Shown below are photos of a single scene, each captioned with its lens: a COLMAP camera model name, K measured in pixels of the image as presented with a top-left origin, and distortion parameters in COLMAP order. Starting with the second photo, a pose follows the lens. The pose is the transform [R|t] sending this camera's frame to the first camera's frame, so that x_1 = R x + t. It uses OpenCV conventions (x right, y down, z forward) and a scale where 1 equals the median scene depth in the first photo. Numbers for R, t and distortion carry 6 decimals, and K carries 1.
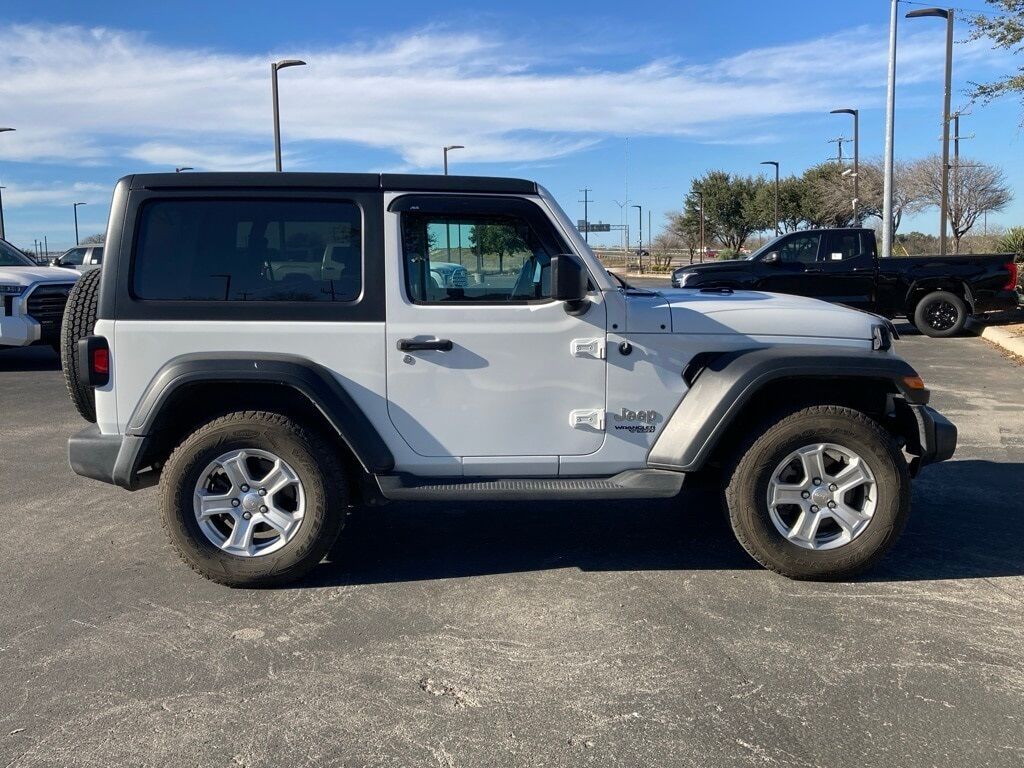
lens RADIAL K [[1162.4, 0, 512.0], [0, 1162.4, 391.7], [0, 0, 1]] dist [0.037034, 0.000000]
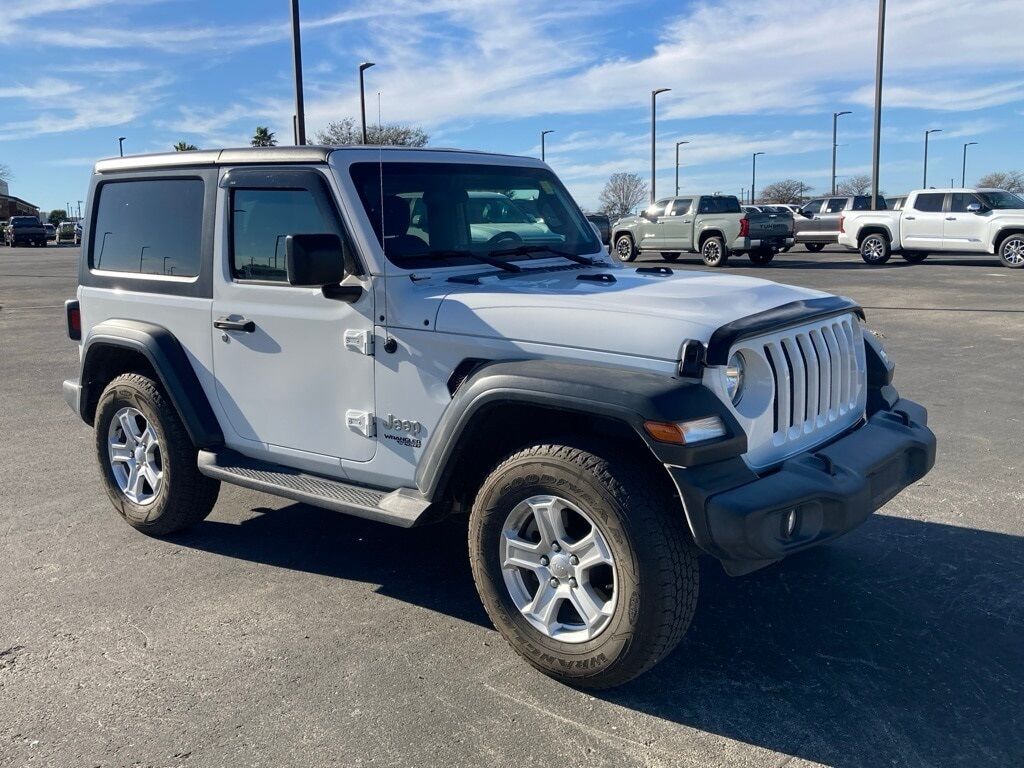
lens RADIAL K [[1125.2, 0, 511.9], [0, 1125.2, 380.1], [0, 0, 1]] dist [0.009356, 0.000000]
pose [[0.681355, 0.105010, -0.724381, 0.740756], [-0.068451, 0.994460, 0.079776, -0.081477], [0.728745, -0.004771, 0.684768, 0.495756]]
